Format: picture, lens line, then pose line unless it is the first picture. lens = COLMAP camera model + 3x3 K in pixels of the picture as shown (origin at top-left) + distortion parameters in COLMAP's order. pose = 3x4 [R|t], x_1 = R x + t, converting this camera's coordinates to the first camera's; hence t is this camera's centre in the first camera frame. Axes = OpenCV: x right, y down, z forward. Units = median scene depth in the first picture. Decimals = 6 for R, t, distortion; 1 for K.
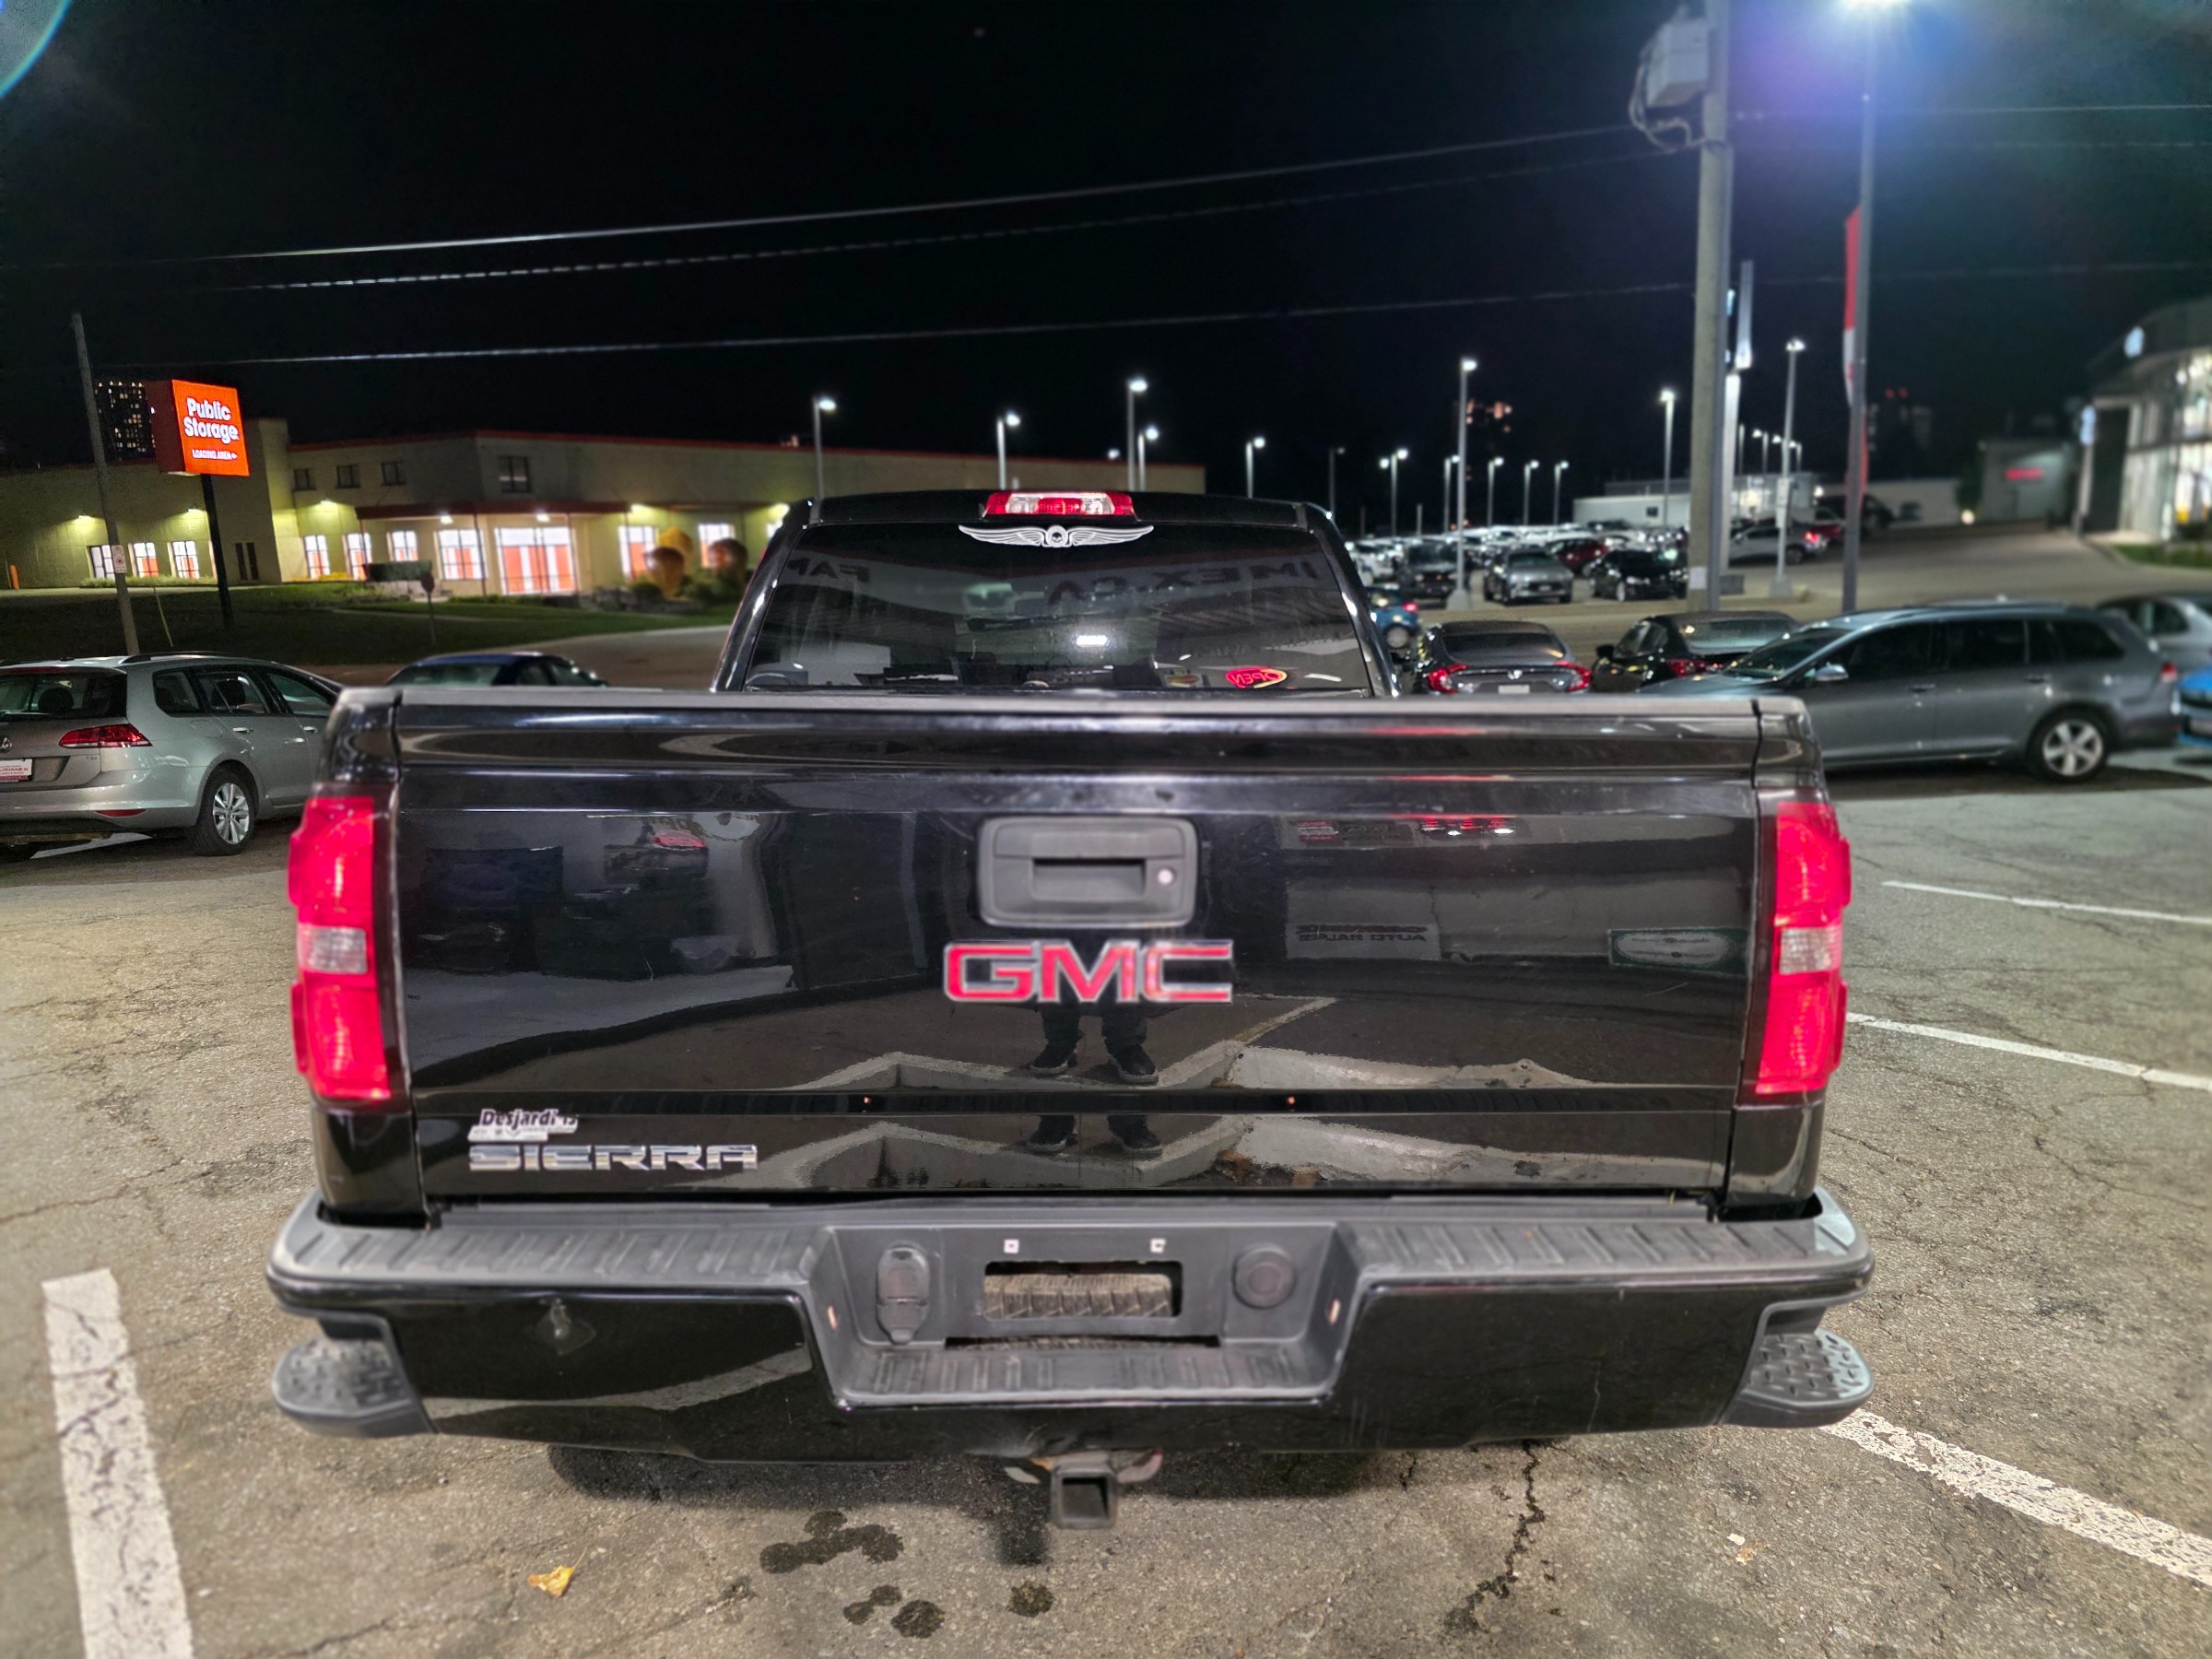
lens RADIAL K [[1461.1, 0, 1093.9], [0, 1461.1, 841.2], [0, 0, 1]] dist [0.005618, -0.003901]
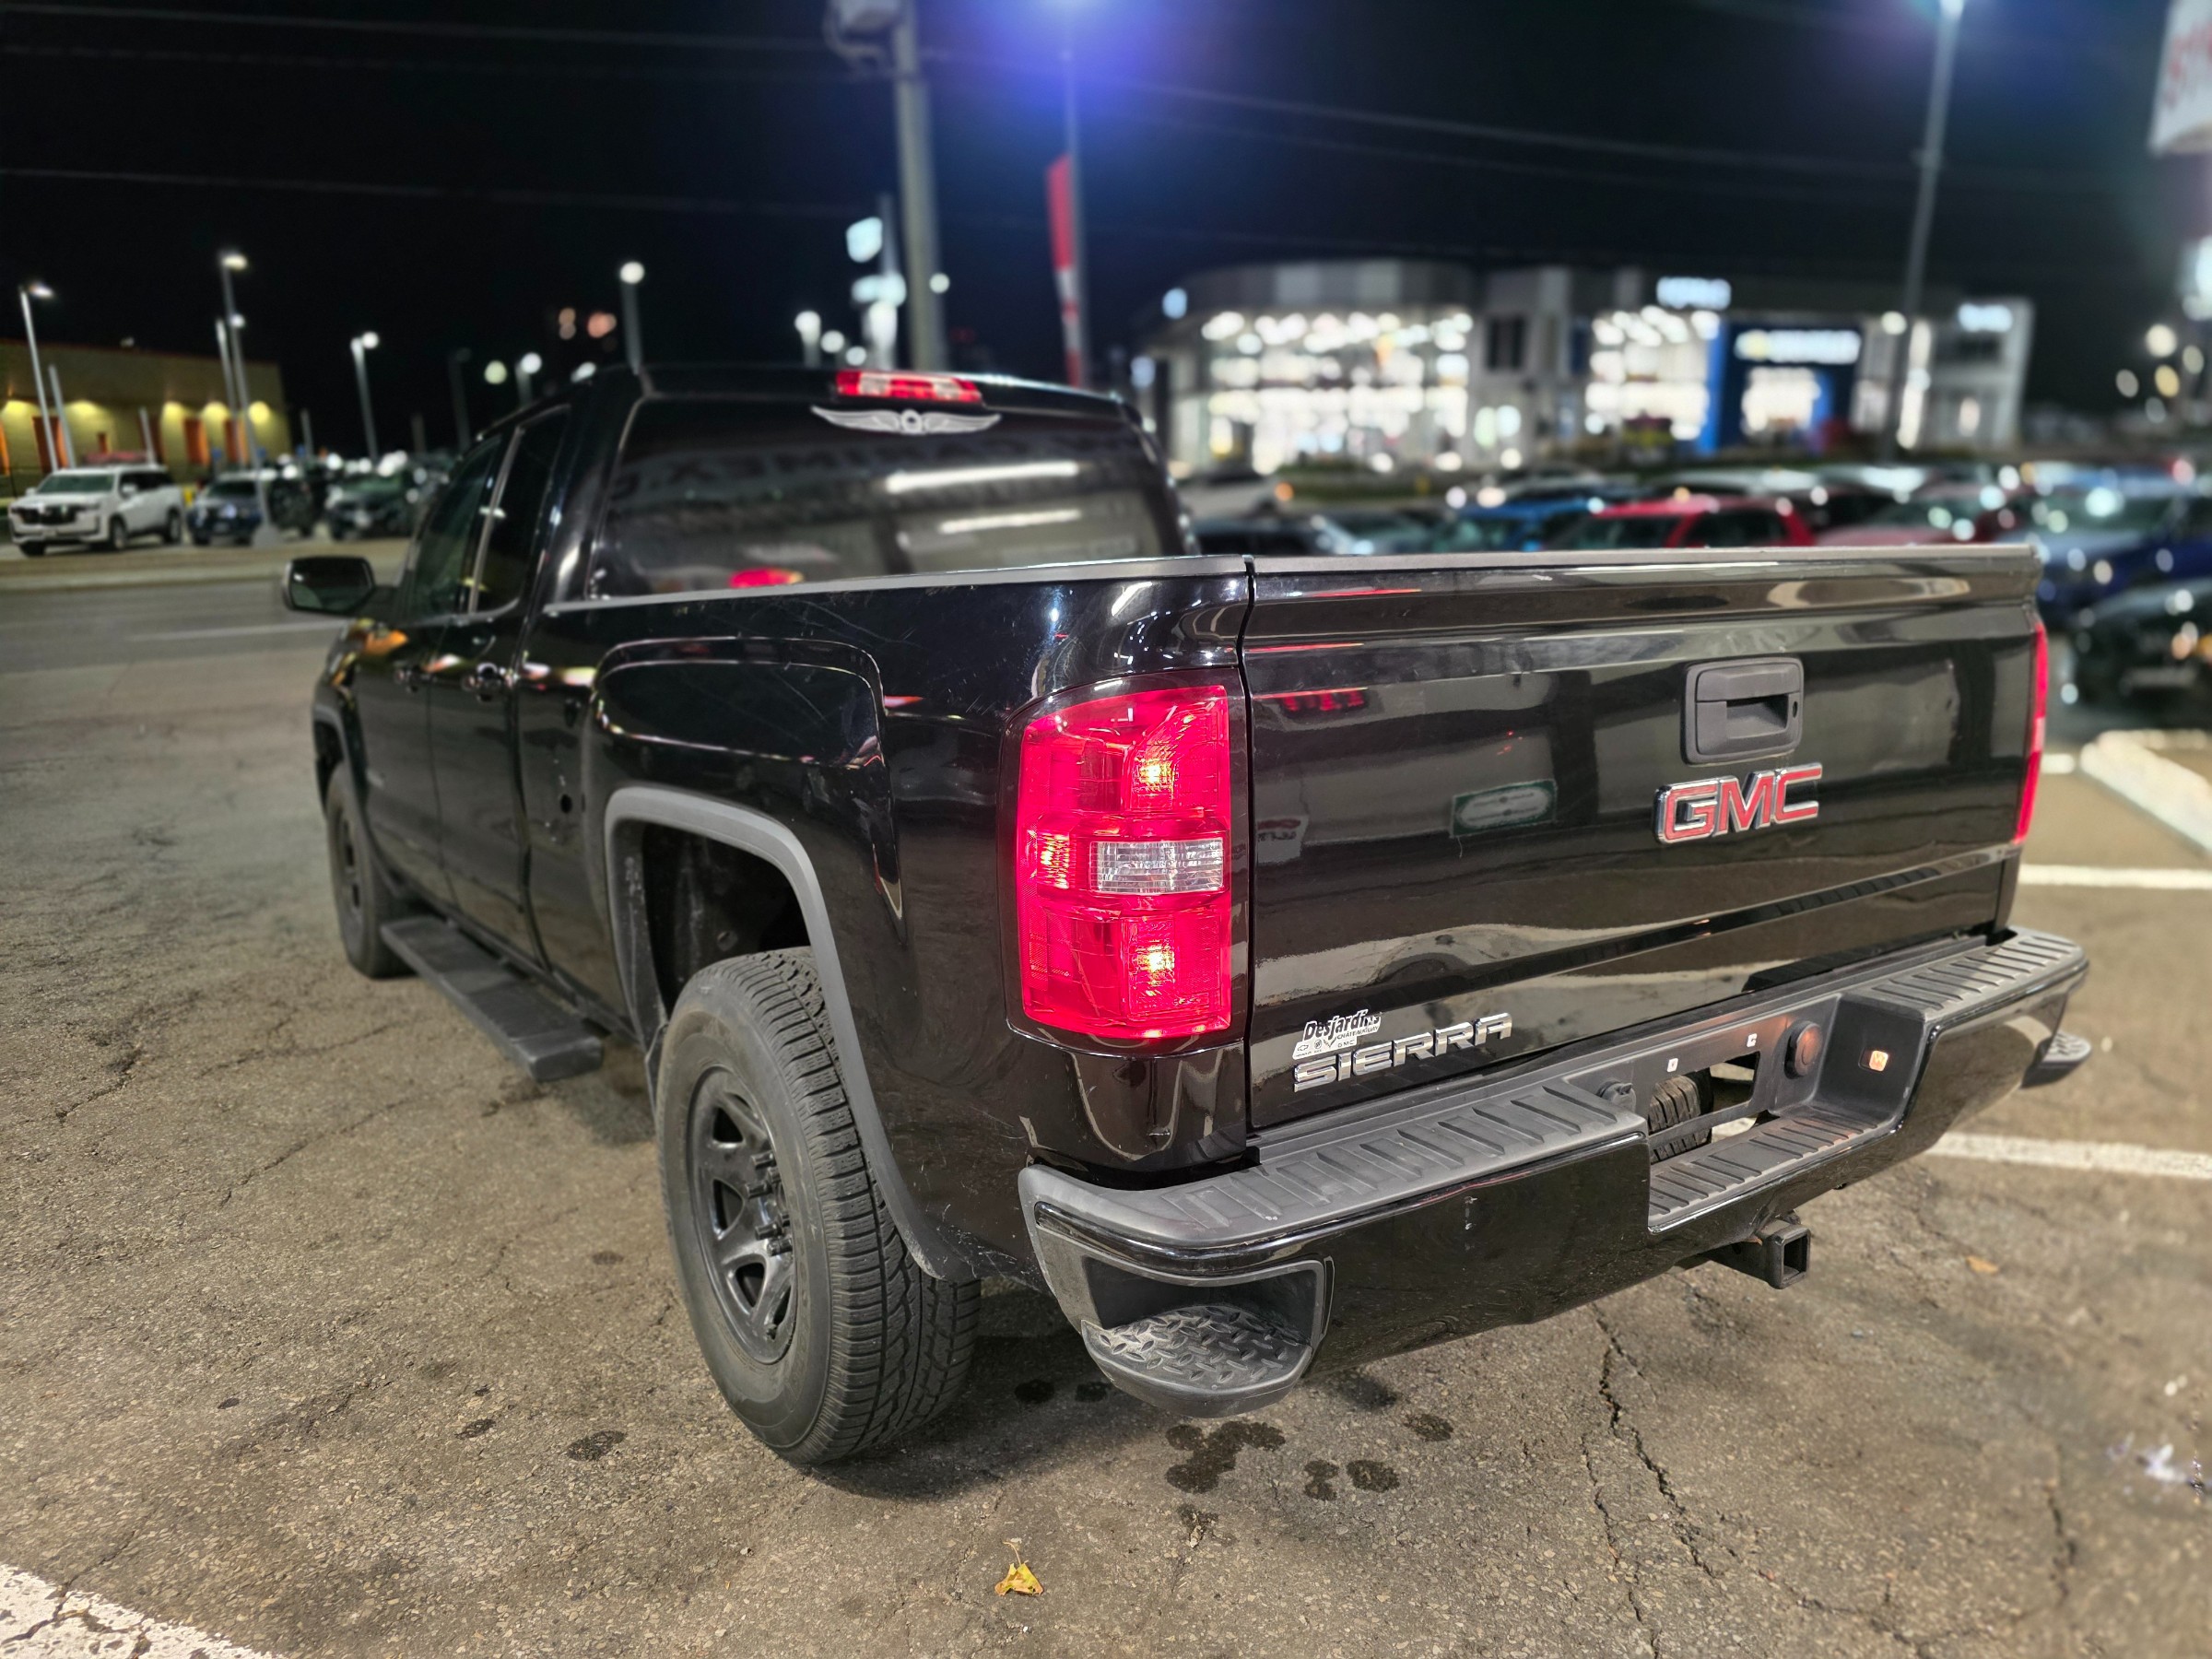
lens RADIAL K [[1462.3, 0, 1108.4], [0, 1462.3, 851.0], [0, 0, 1]] dist [0.006788, 0.003509]
pose [[0.847696, -0.116573, 0.517515, -0.434610], [0.086302, 0.992865, 0.082284, -0.002868], [-0.523415, -0.025089, 0.851708, 0.132625]]
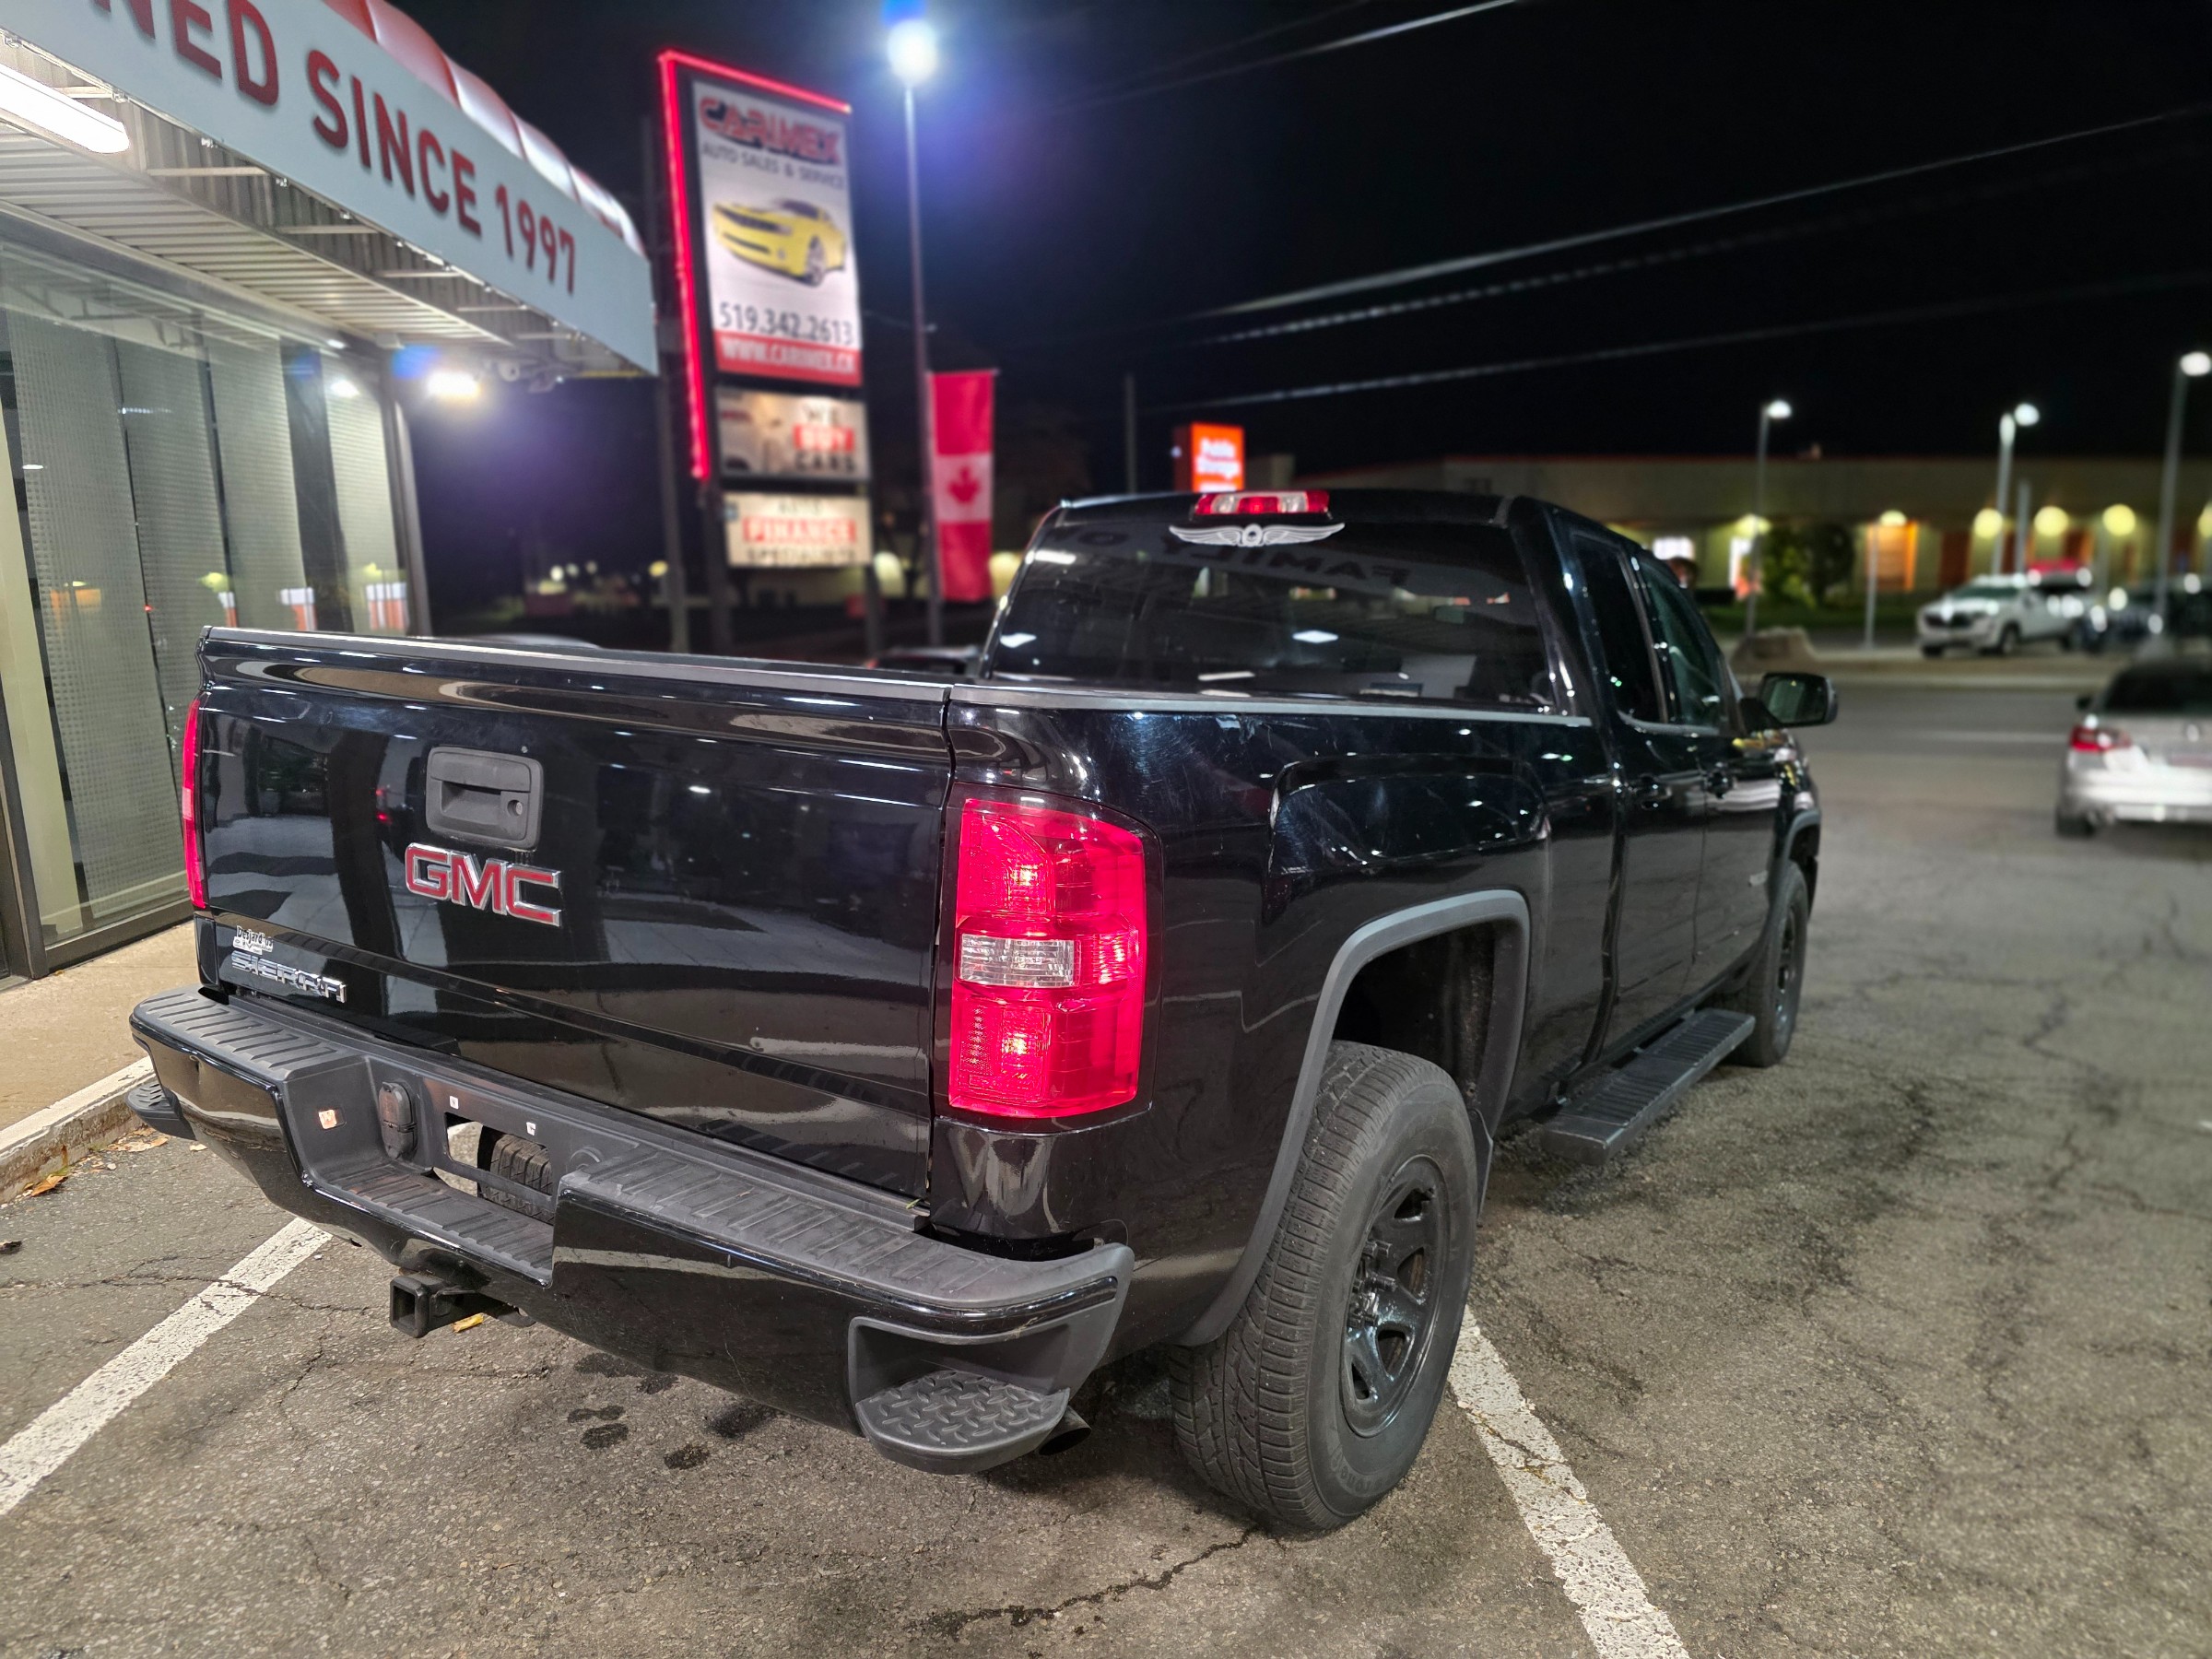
lens RADIAL K [[1461.1, 0, 1093.9], [0, 1461.1, 841.2], [0, 0, 1]] dist [0.005618, -0.003901]
pose [[0.815445, 0.105060, -0.569220, 0.476851], [-0.111810, 0.993459, 0.023187, -0.012529], [0.567933, 0.044737, 0.821858, 0.128741]]
